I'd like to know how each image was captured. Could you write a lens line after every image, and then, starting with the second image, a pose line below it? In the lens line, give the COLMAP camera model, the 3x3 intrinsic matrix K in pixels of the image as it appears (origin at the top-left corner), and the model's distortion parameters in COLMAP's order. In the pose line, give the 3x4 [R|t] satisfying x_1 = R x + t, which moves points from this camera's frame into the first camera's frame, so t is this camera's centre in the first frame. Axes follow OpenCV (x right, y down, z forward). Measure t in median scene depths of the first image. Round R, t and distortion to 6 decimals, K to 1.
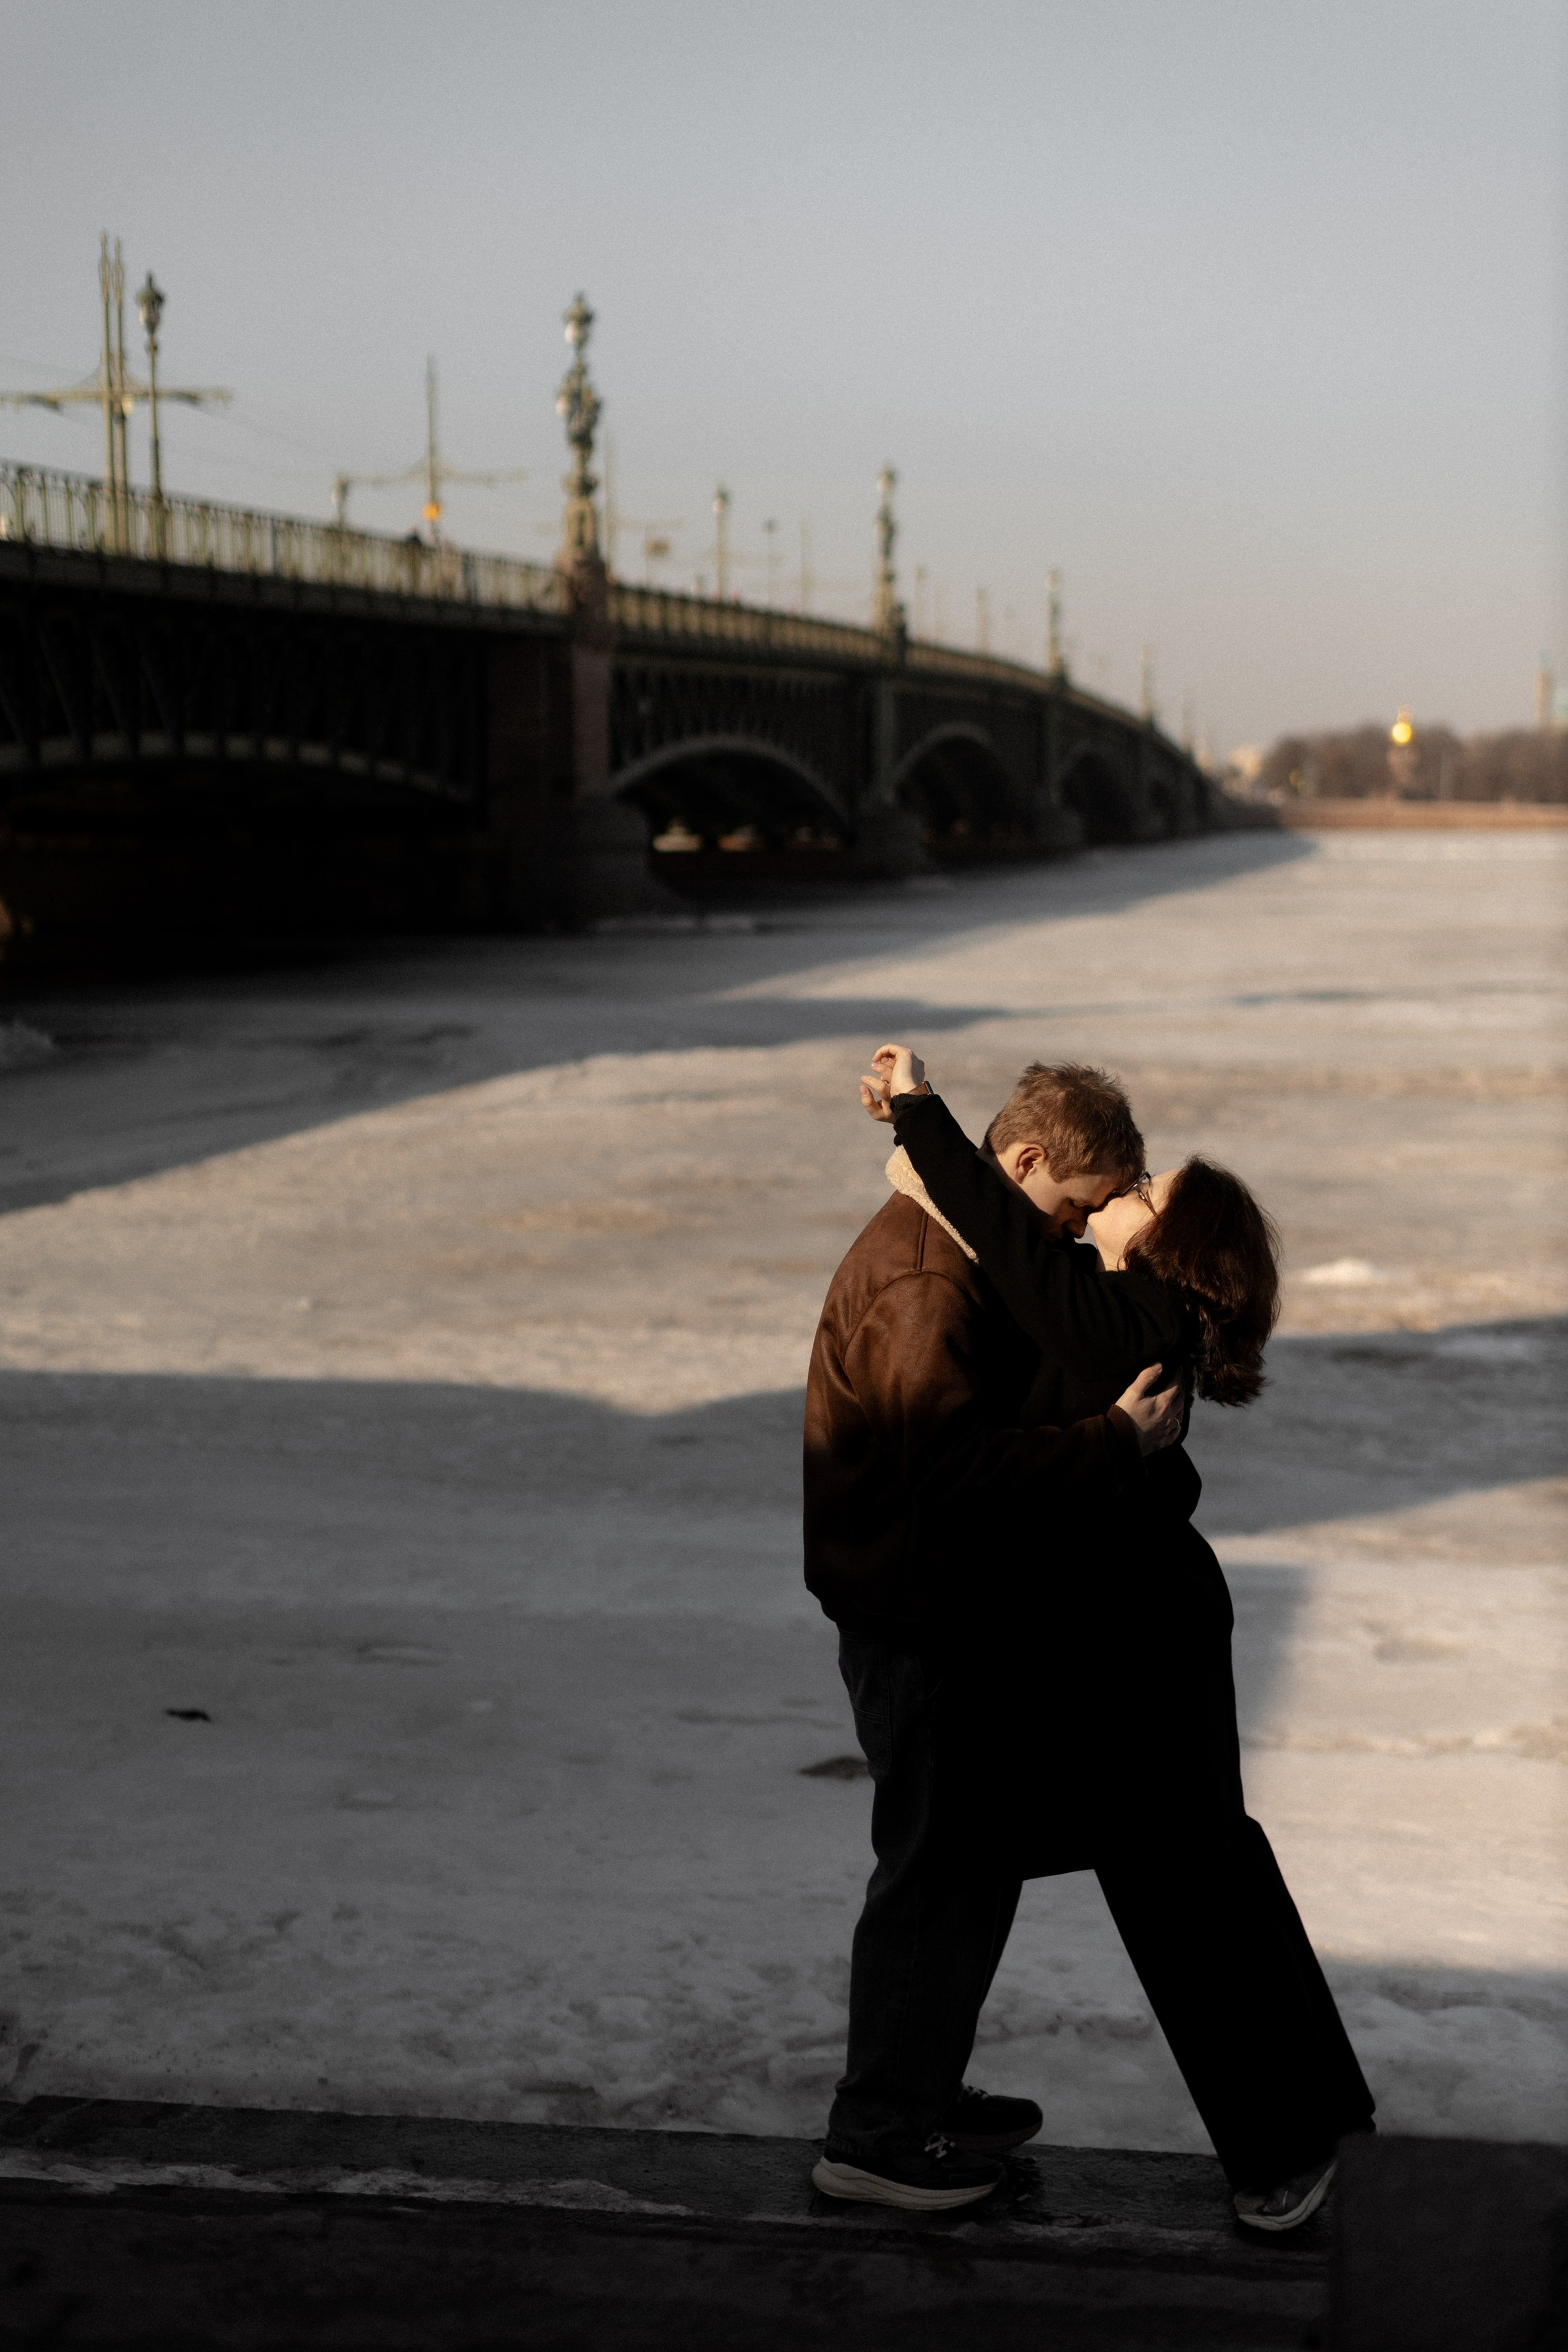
lens RADIAL K [[3412.8, 0, 785.9], [0, 3412.8, 1174.8], [0, 0, 1]] dist [0.026829, 0.000000]
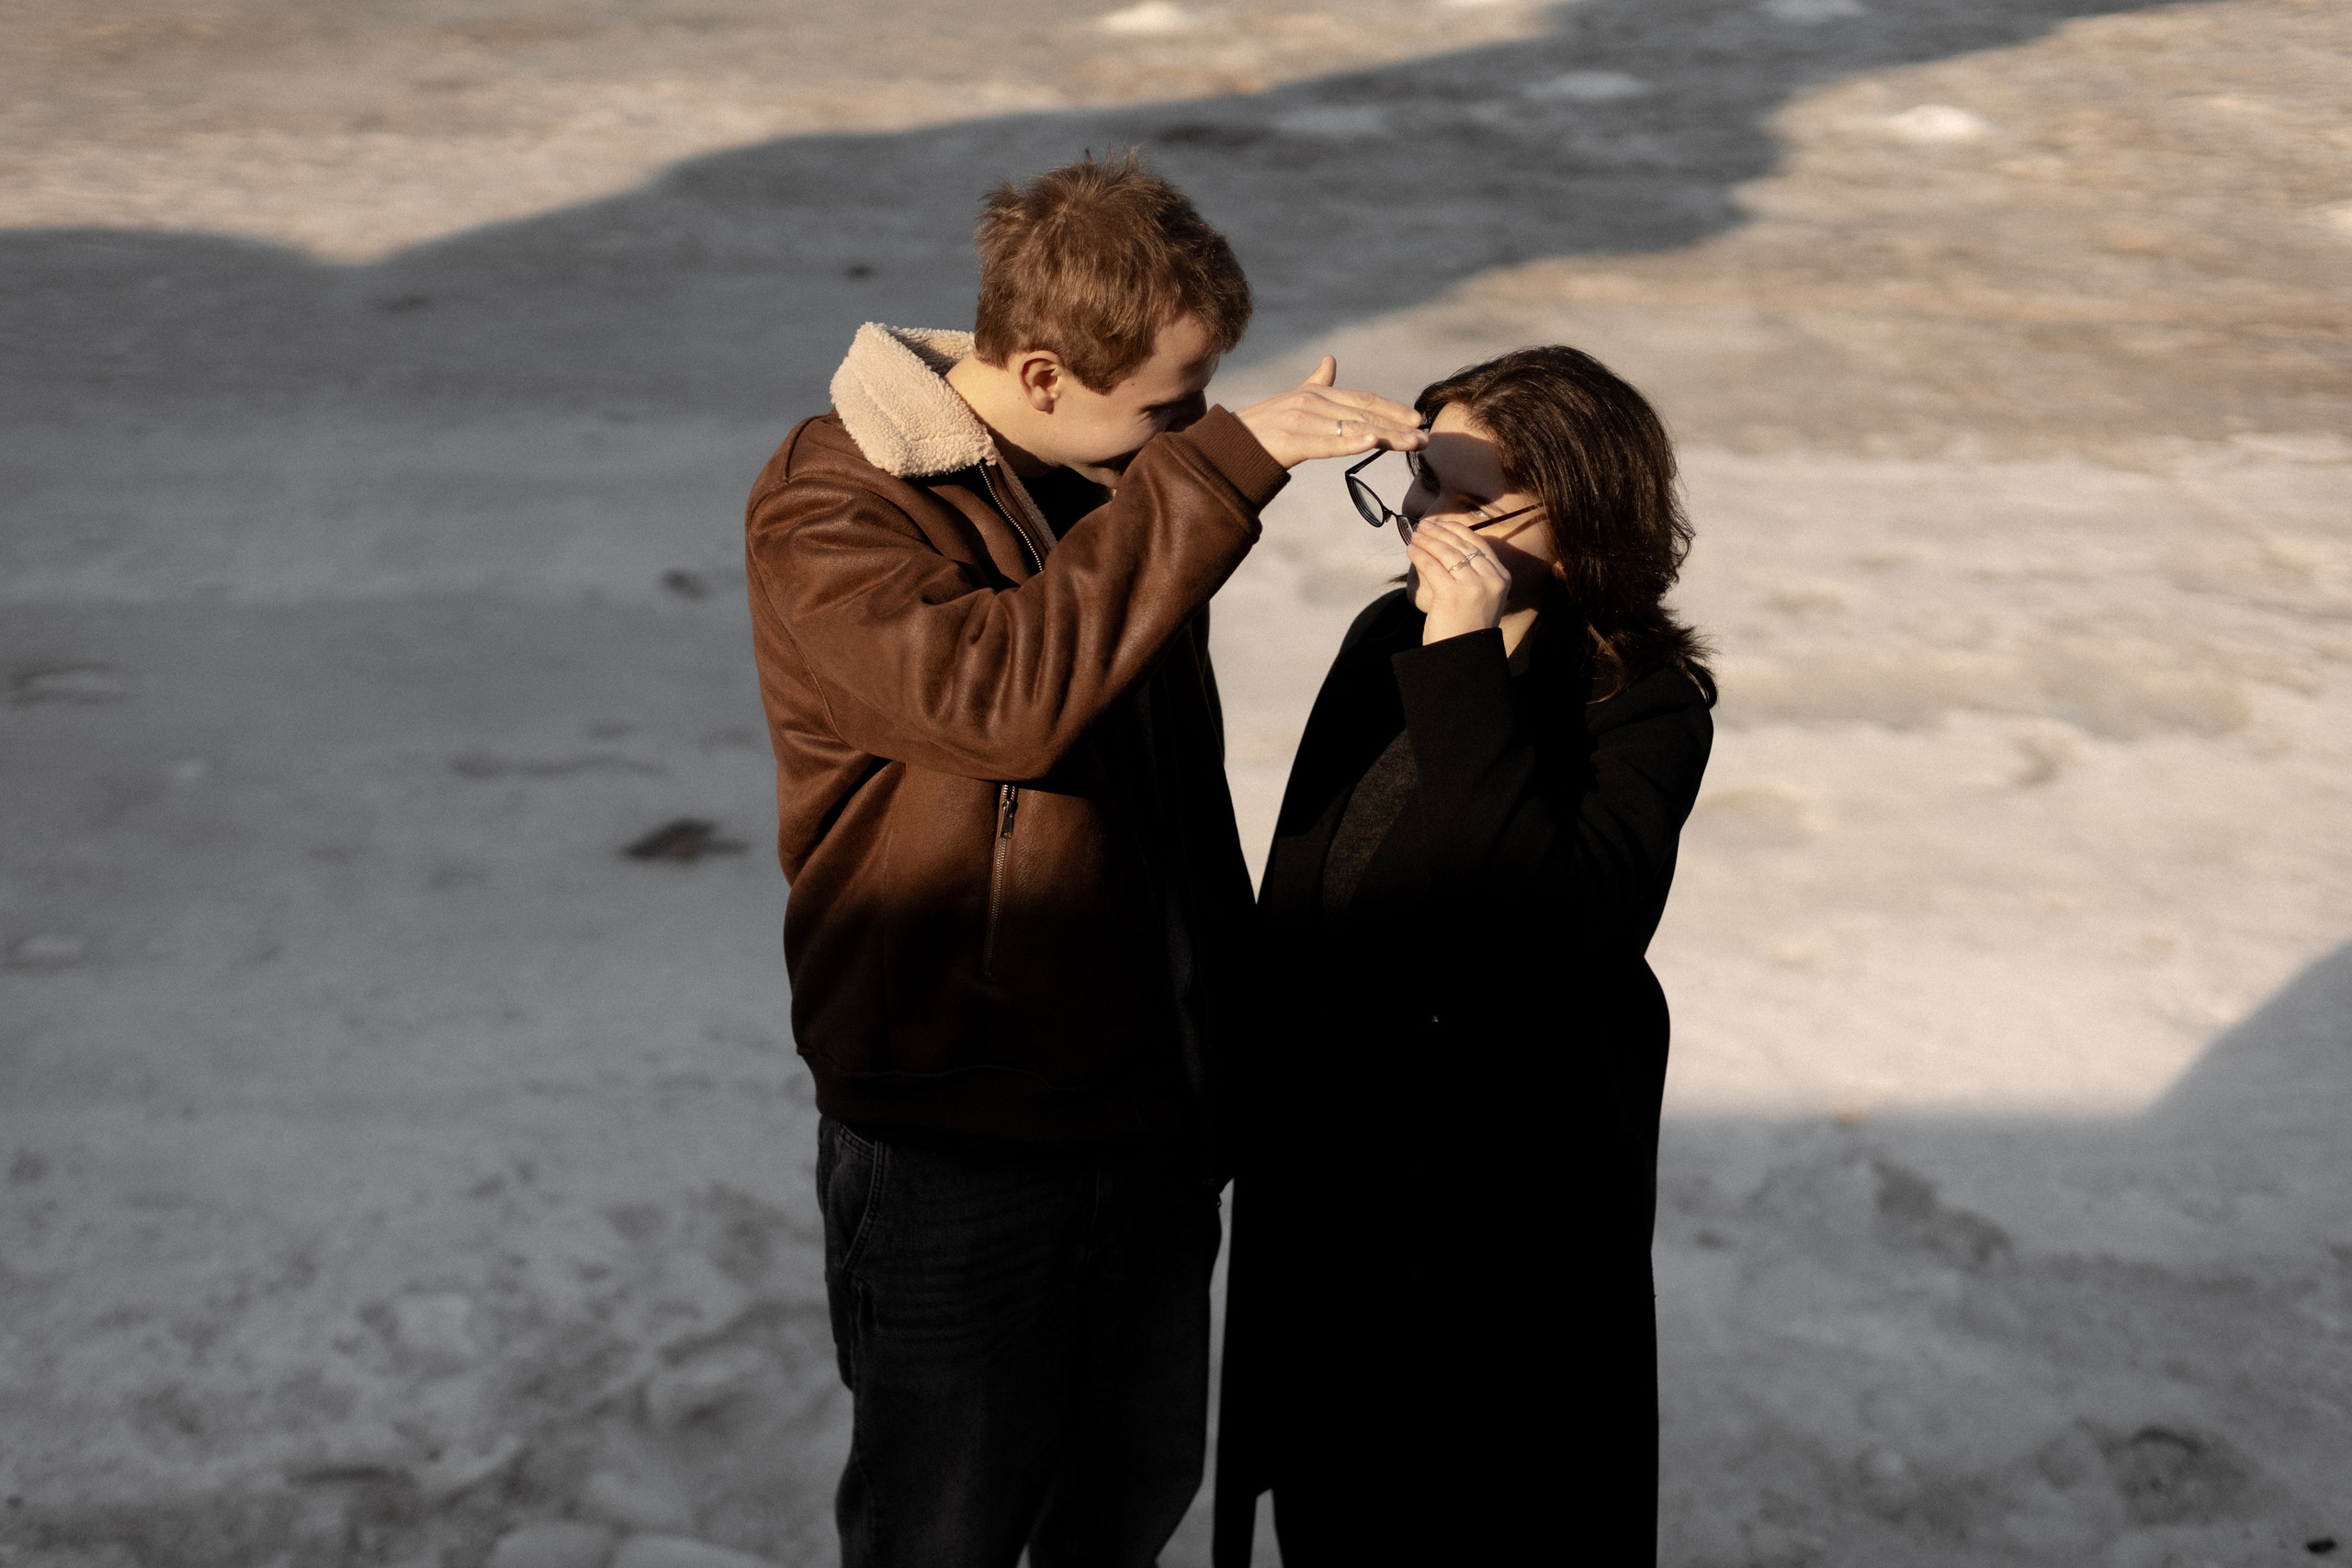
lens RADIAL K [[3412.5, 0, 1171.7], [0, 3412.5, 785.2], [0, 0, 1]] dist [0.026829, 0.000000]
pose [[0.980289, -0.077761, 0.181623, -0.015631], [0.025095, 0.960850, 0.275932, -0.058799], [-0.195969, -0.265935, 0.943862, 0.282876]]
